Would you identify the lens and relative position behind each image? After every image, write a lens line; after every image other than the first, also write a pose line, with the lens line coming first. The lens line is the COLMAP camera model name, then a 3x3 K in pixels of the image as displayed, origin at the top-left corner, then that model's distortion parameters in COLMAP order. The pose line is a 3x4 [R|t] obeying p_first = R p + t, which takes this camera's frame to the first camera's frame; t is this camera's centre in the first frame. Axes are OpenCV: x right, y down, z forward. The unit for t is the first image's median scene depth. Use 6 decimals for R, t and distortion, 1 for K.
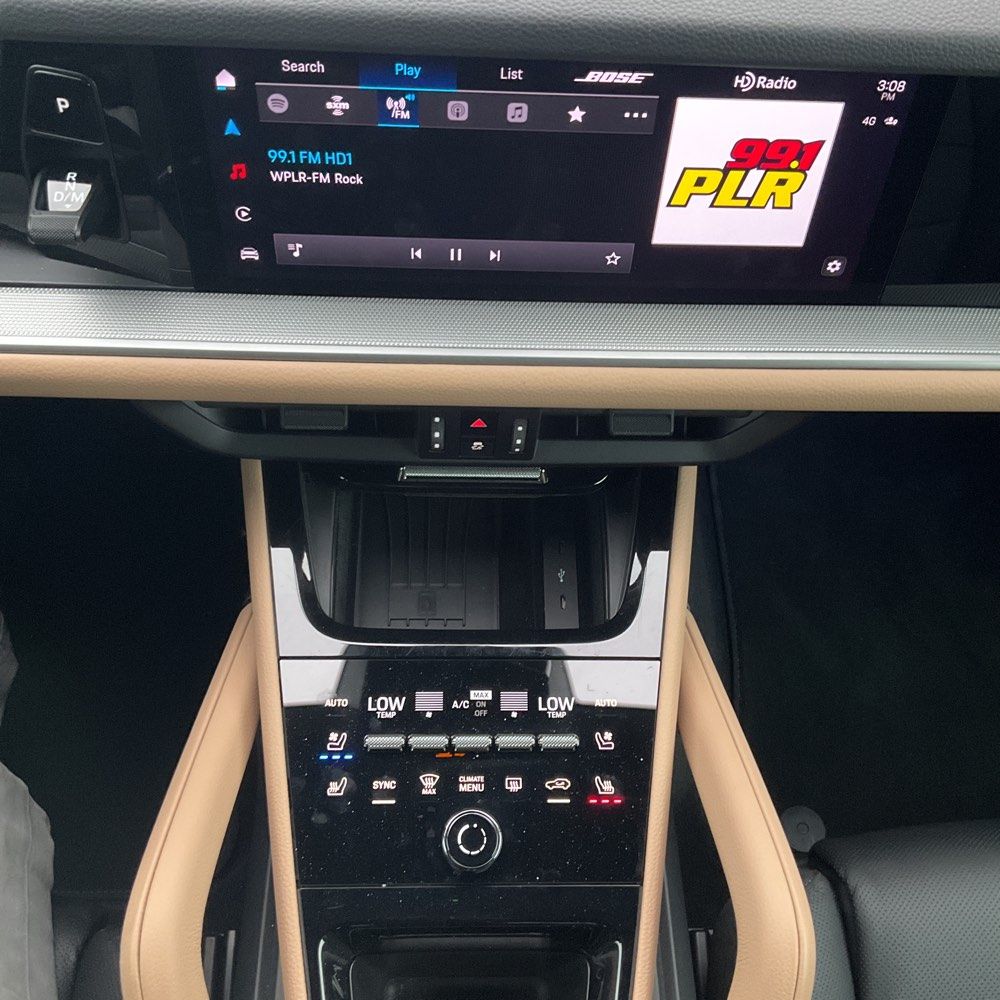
lens RADIAL K [[1098.4, 0, 497.0], [0, 1098.4, 500.9], [0, 0, 1]] dist [0.098821, -0.210462]
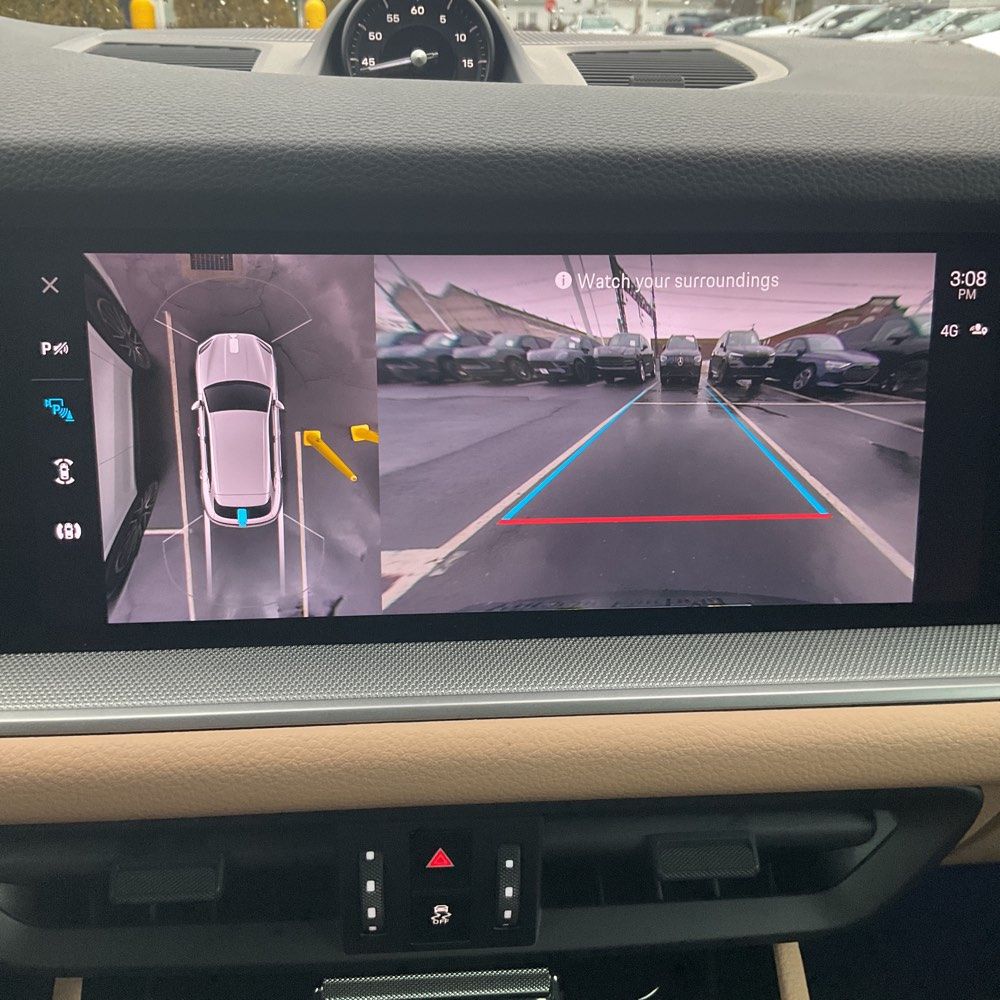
lens RADIAL K [[1098.4, 0, 497.0], [0, 1098.4, 500.9], [0, 0, 1]] dist [0.098821, -0.210462]
pose [[0.997470, -0.058192, 0.040843, 0.001422], [0.071086, 0.807153, -0.586047, 0.160049], [0.001137, 0.587468, 0.809247, 0.485822]]
